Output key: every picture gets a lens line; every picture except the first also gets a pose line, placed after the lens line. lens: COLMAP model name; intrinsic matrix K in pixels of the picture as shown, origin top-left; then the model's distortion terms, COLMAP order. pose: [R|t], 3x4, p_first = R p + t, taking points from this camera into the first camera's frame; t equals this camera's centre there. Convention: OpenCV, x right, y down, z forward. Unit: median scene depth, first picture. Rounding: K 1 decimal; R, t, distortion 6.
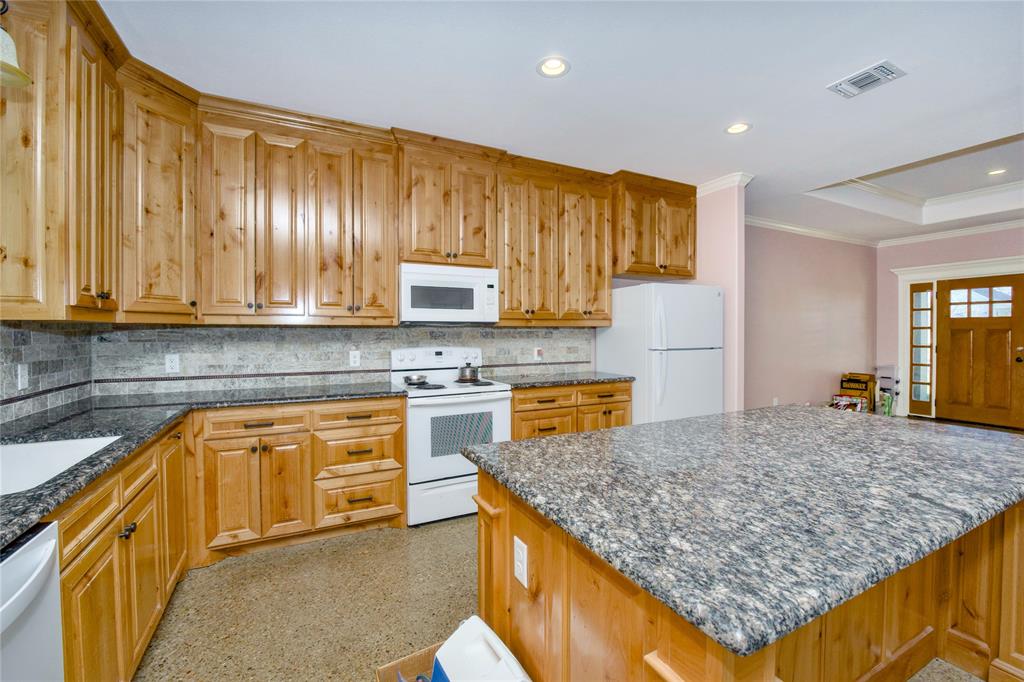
lens RADIAL K [[431.0, 0, 516.5], [0, 431.0, 334.2], [0, 0, 1]] dist [-0.017685, -0.000707]
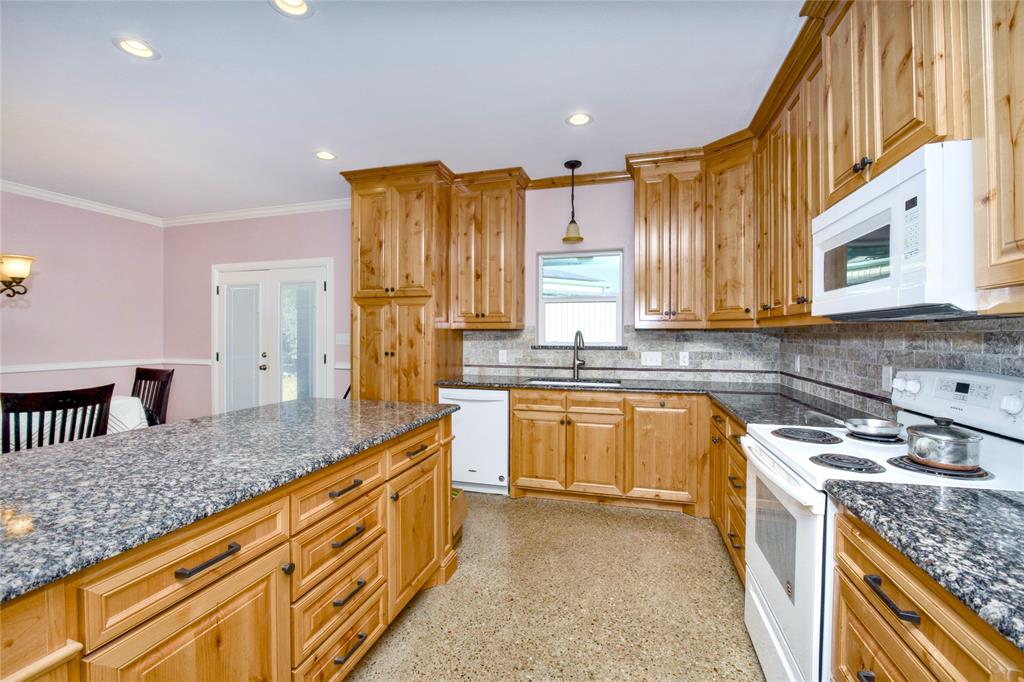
lens RADIAL K [[431.0, 0, 513.8], [0, 431.0, 338.7], [0, 0, 1]] dist [-0.017685, -0.000707]
pose [[-0.674942, 0.005695, -0.737849, 0.418778], [-0.004787, 0.999915, 0.012097, -0.003856], [0.737855, 0.011696, -0.674858, 1.011731]]
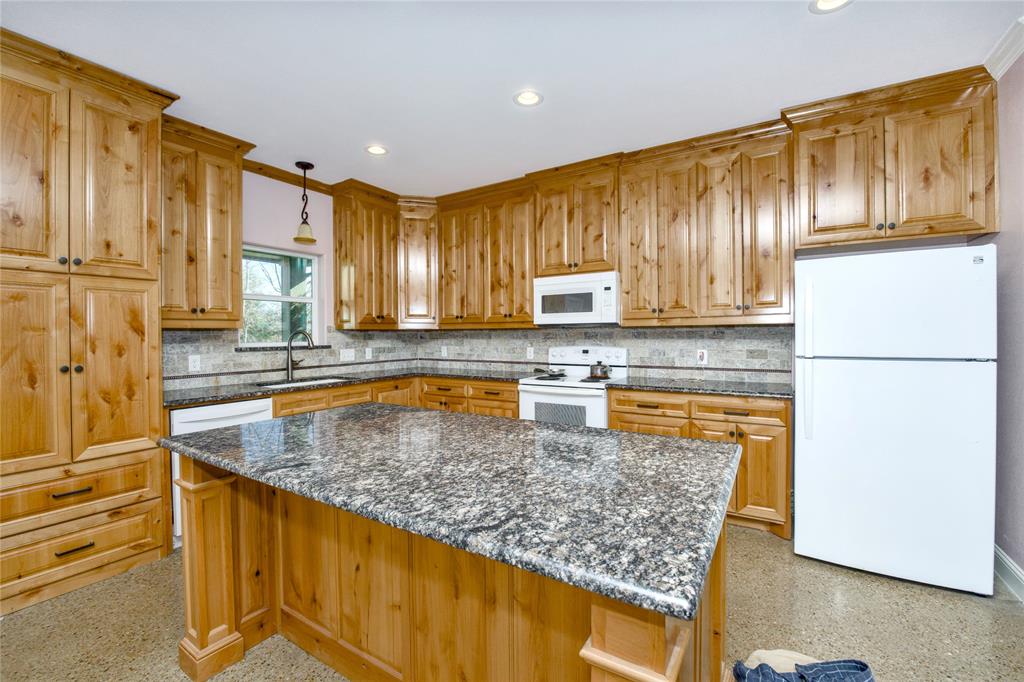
lens RADIAL K [[431.0, 0, 513.7], [0, 431.0, 336.9], [0, 0, 1]] dist [-0.017685, -0.000707]
pose [[0.523466, 0.004693, -0.852034, 0.722160], [0.002594, 0.999971, 0.007101, -0.002590], [0.852043, -0.005927, 0.523439, 0.264102]]
